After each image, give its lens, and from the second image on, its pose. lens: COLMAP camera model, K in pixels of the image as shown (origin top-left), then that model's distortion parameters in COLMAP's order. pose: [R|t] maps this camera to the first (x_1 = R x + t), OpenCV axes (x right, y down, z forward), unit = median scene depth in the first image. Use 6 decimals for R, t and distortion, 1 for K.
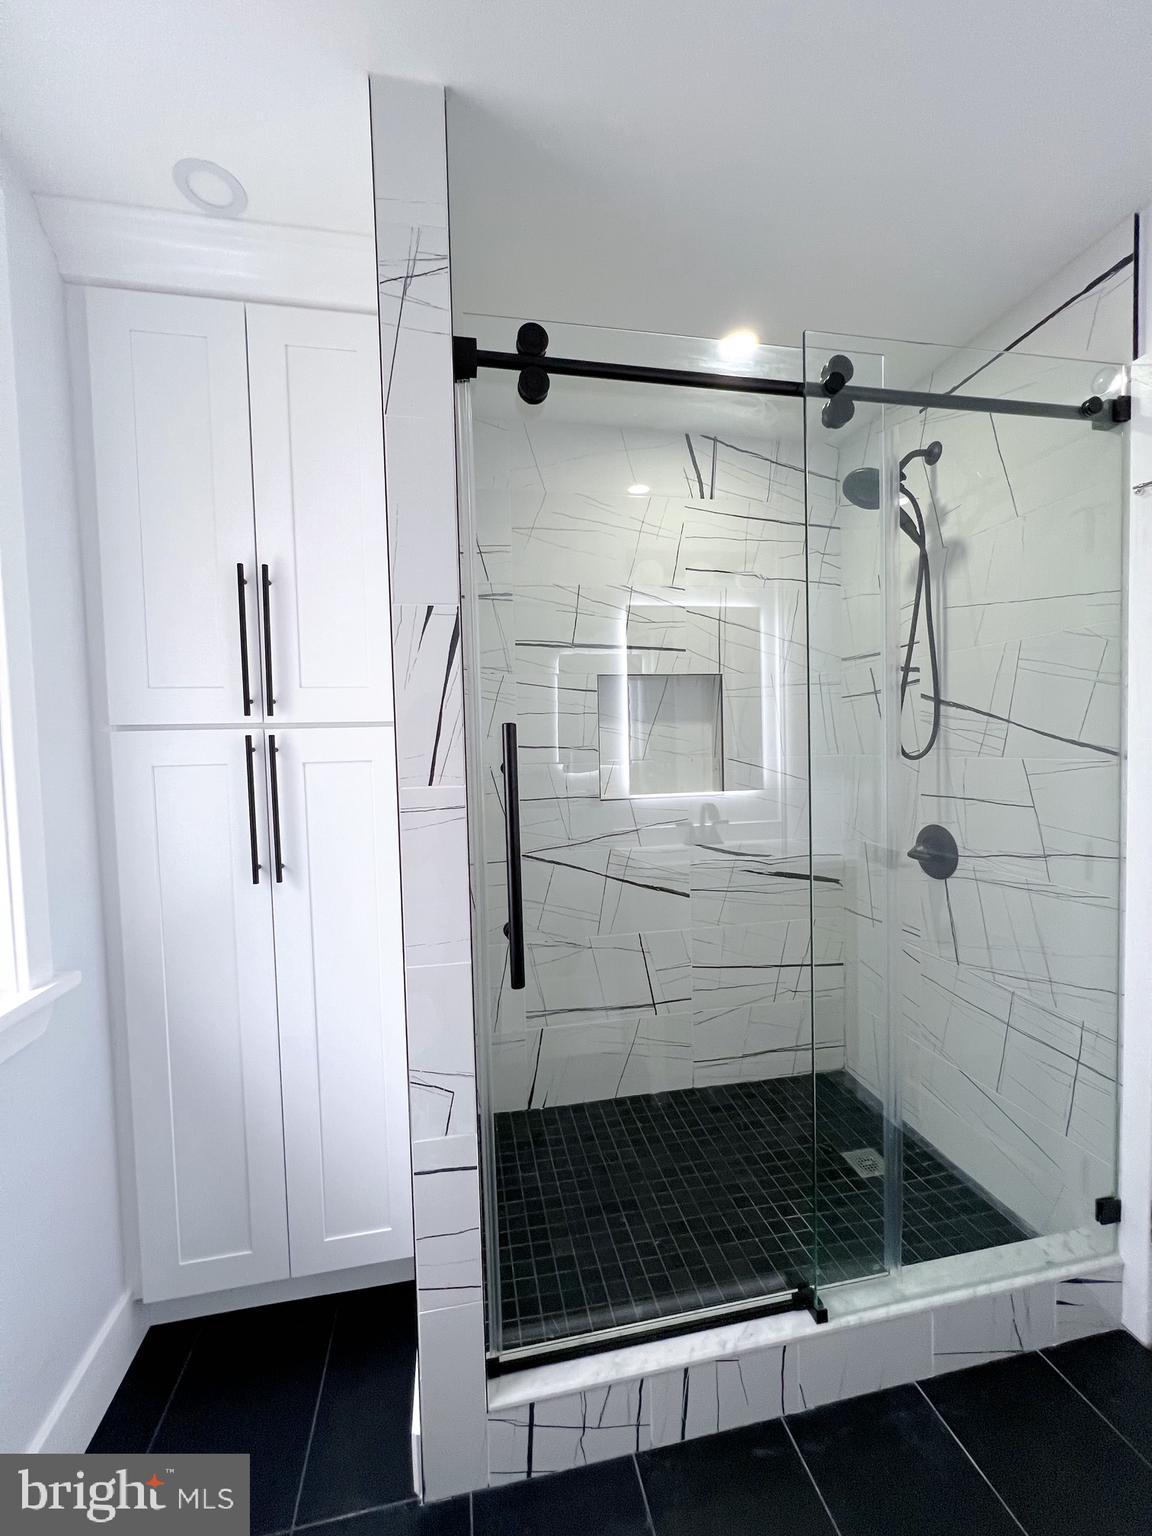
lens RADIAL K [[611.2, 0, 576.9], [0, 611.2, 774.0], [0, 0, 1]] dist [-0.003432, 0.000792]
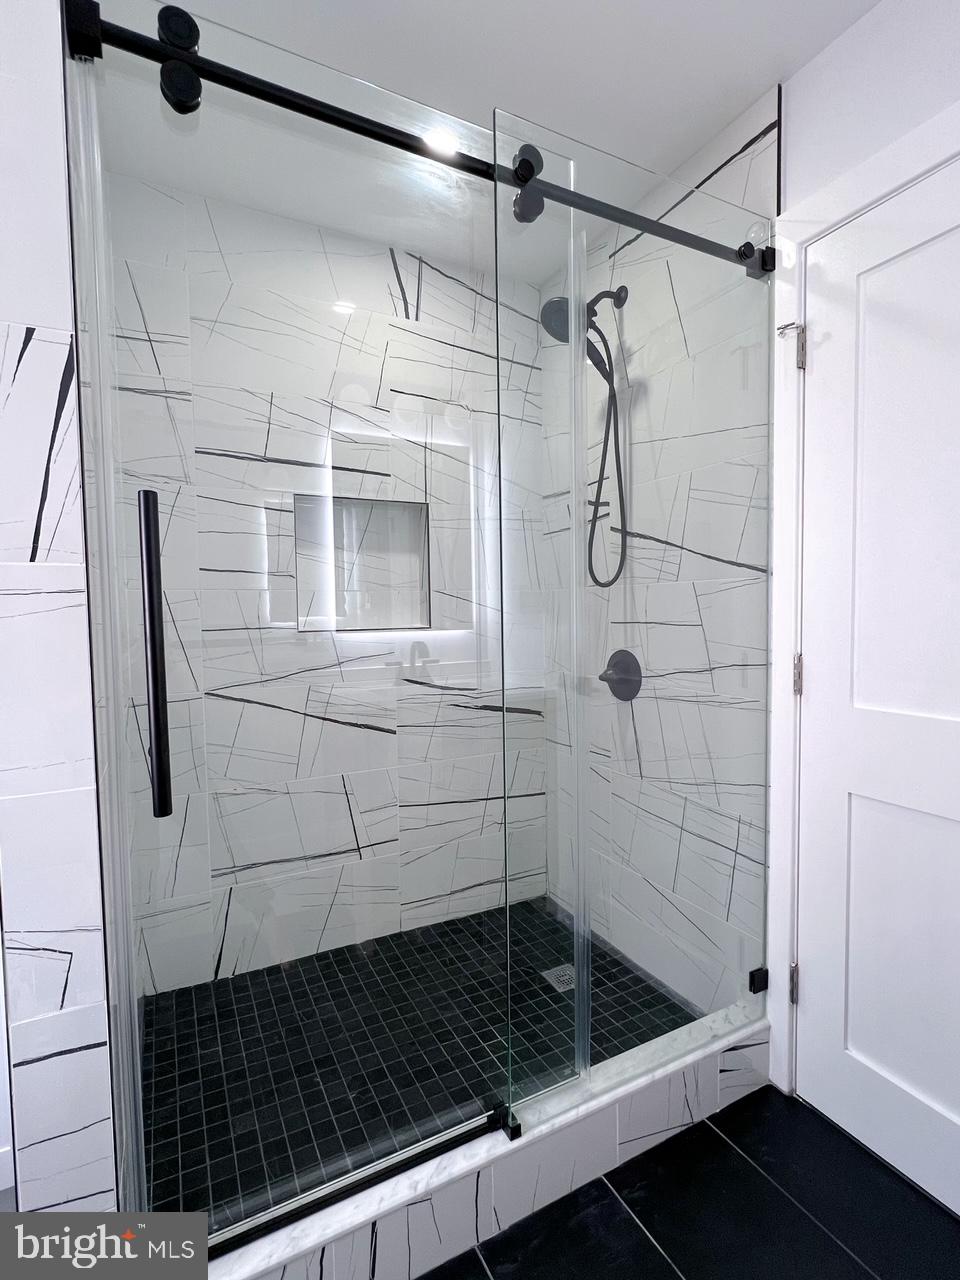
lens RADIAL K [[613.0, 0, 473.7], [0, 613.0, 637.8], [0, 0, 1]] dist [-0.001197, -0.000659]
pose [[0.960278, -0.003069, 0.279028, 0.054559], [0.002047, 0.999990, 0.003953, 0.076860], [-0.279037, -0.003225, 0.960275, 0.064702]]
